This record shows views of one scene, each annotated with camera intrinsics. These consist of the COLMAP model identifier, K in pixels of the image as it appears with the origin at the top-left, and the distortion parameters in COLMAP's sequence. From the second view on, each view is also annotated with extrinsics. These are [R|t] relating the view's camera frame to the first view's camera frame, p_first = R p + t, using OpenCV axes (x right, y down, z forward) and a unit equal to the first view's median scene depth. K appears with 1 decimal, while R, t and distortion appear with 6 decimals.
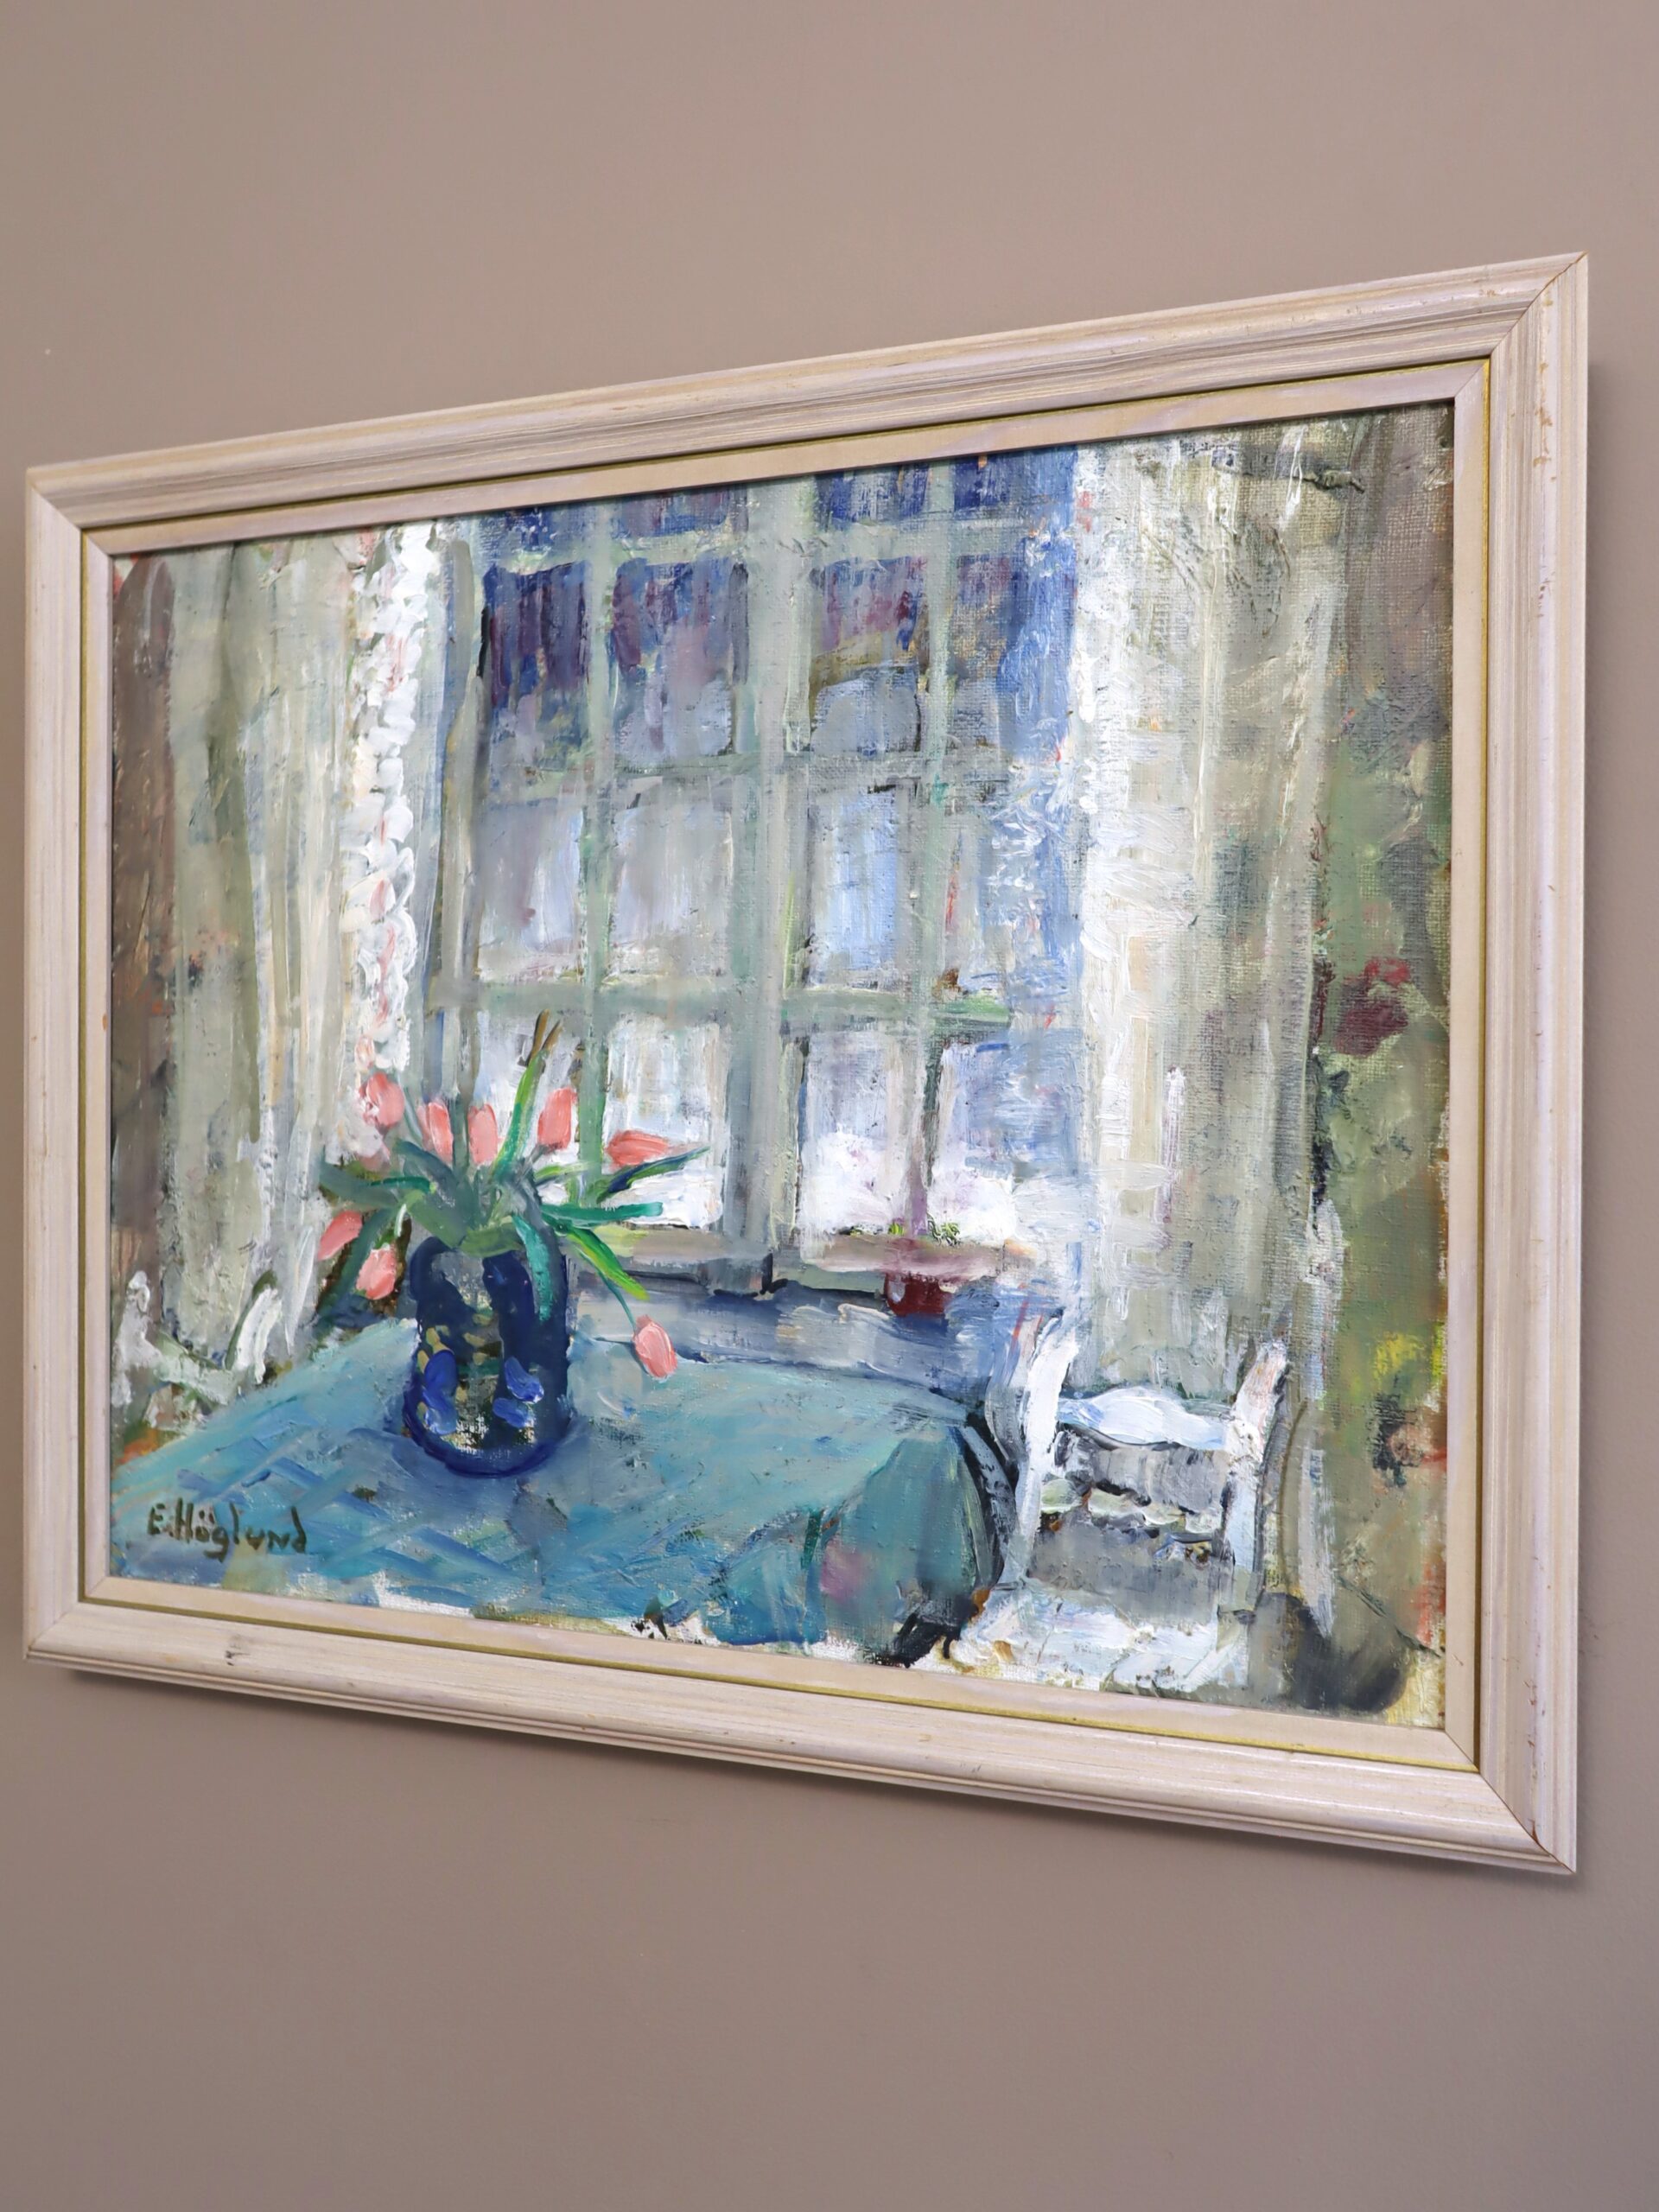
lens RADIAL K [[1883.7, 0, 829.5], [0, 1883.7, 1106.0], [0, 0, 1]] dist [0.042303, -0.131802]
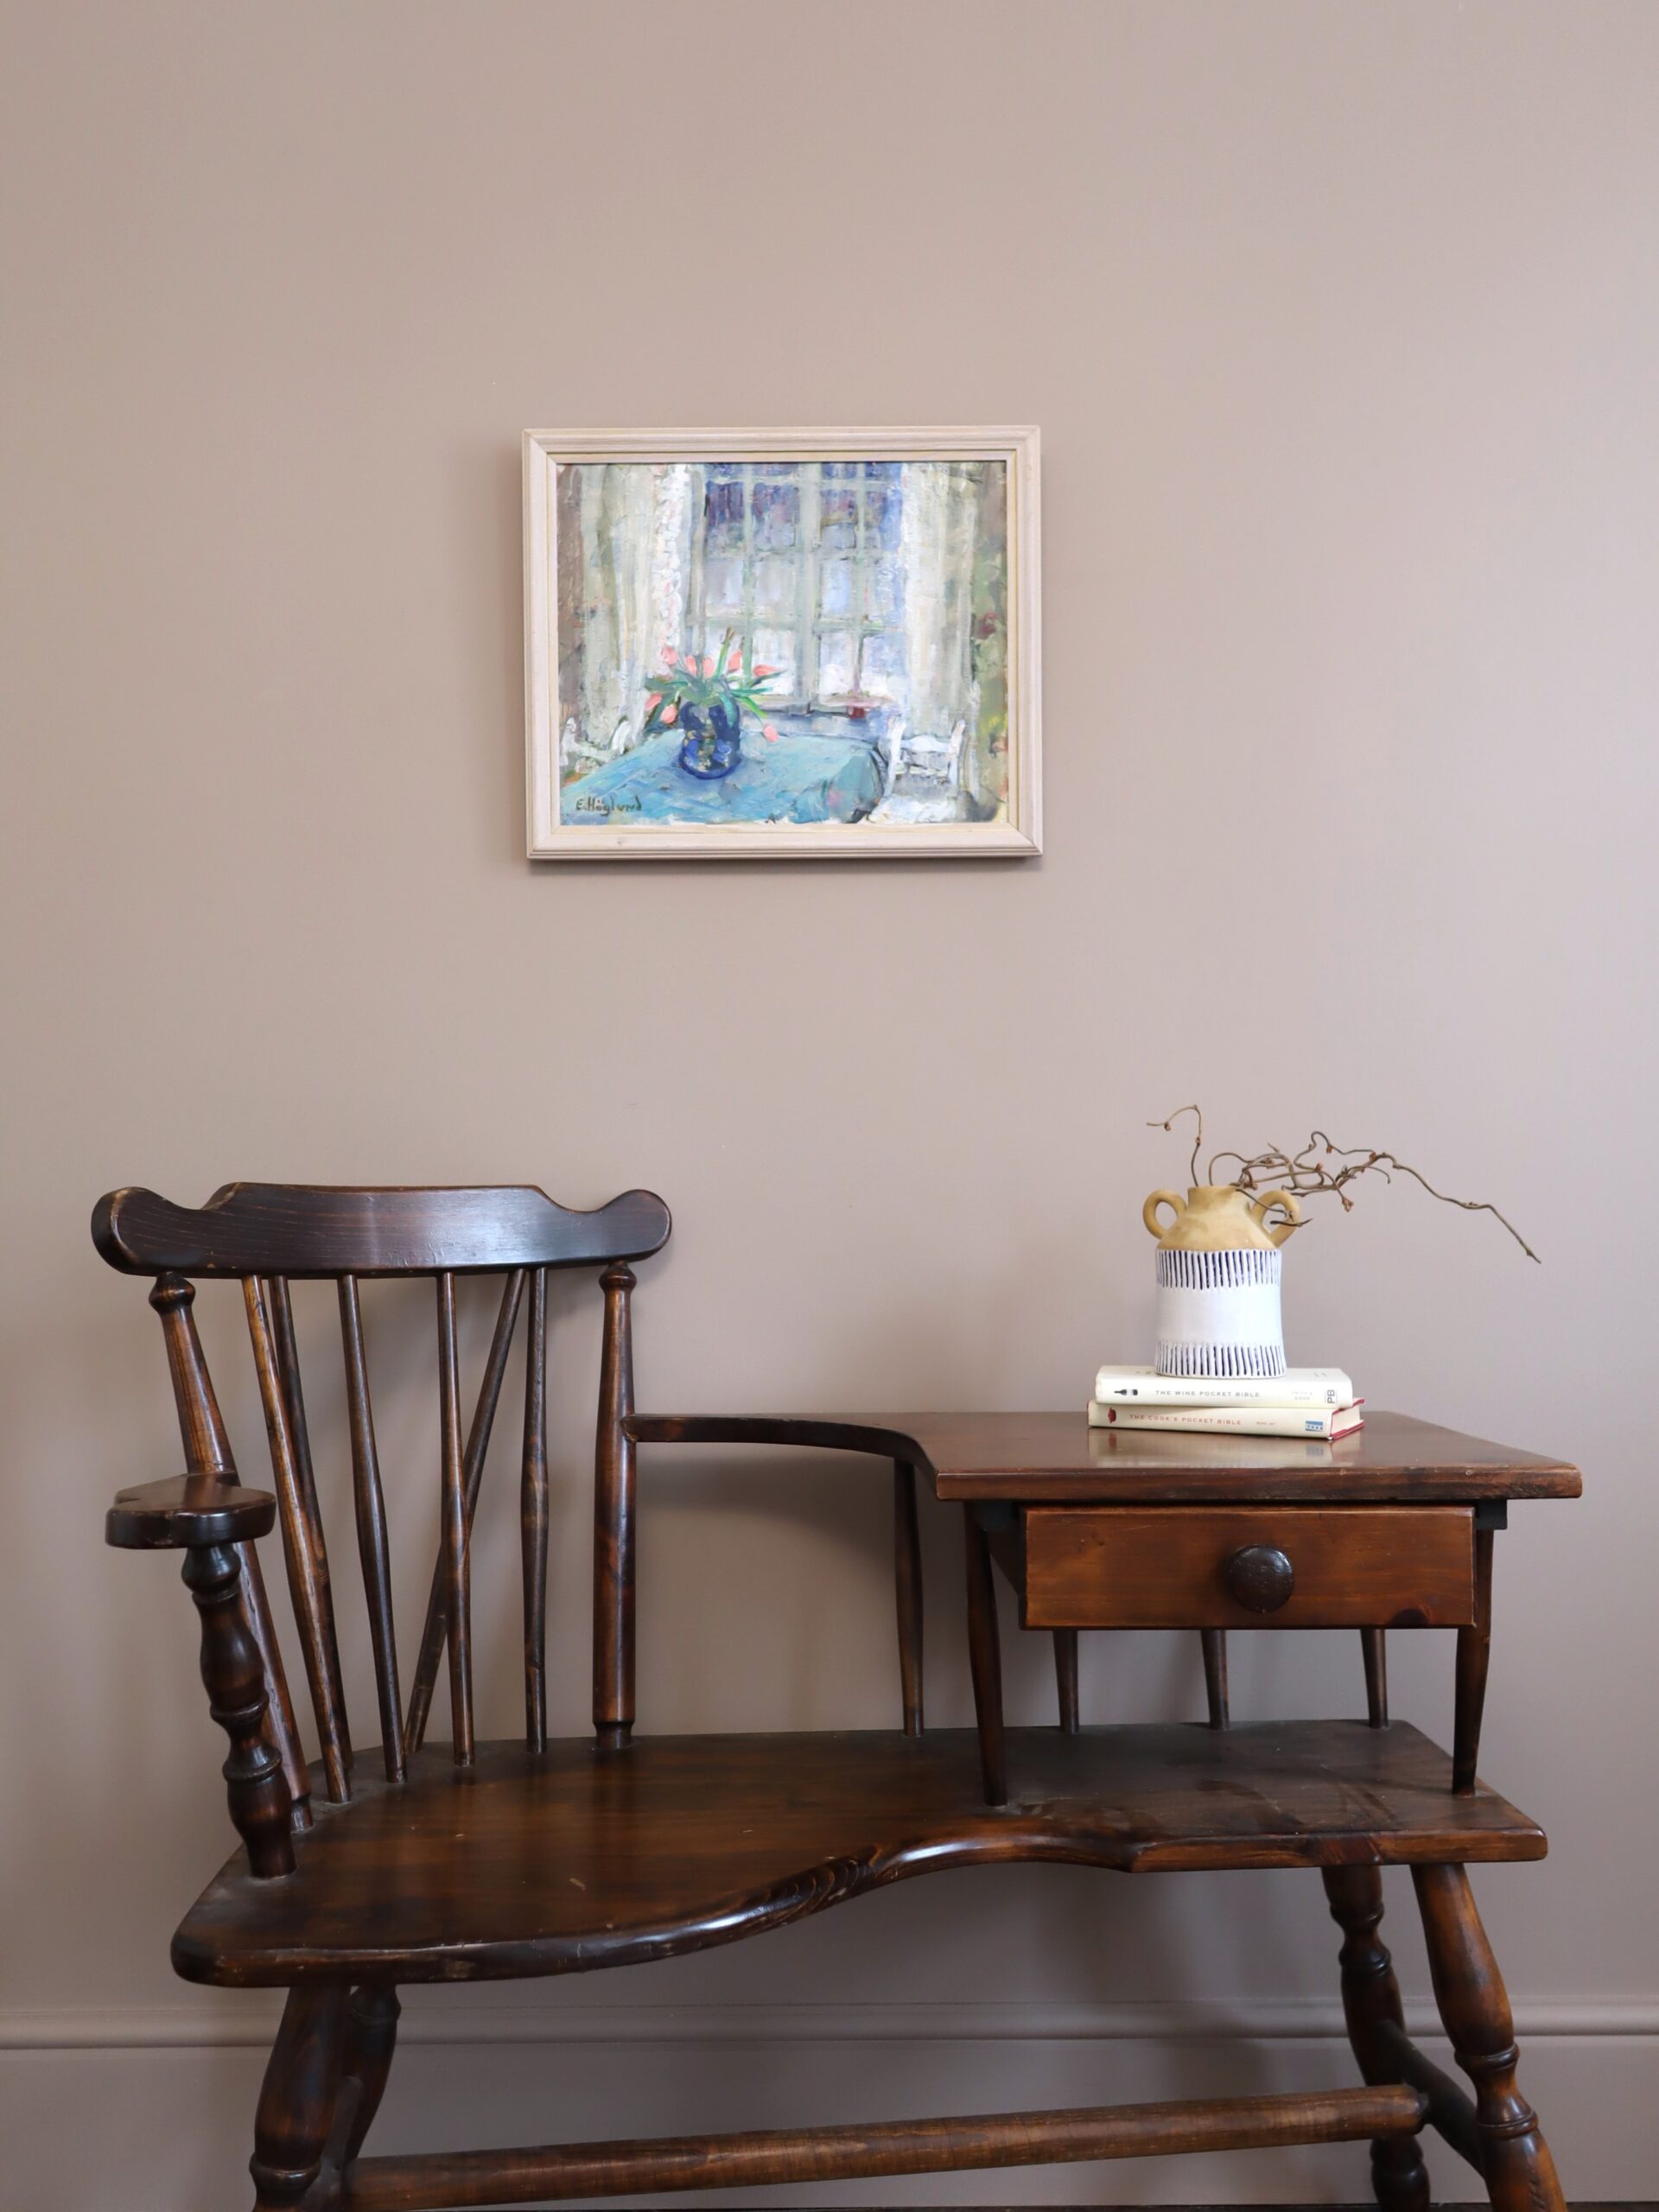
lens RADIAL K [[1883.7, 0, 829.5], [0, 1883.7, 1106.0], [0, 0, 1]] dist [0.042303, -0.131802]
pose [[0.934804, -0.019569, 0.354625, -1.140656], [0.016689, 0.999798, 0.011179, 0.722824], [-0.354772, -0.004532, 0.934942, -2.010031]]
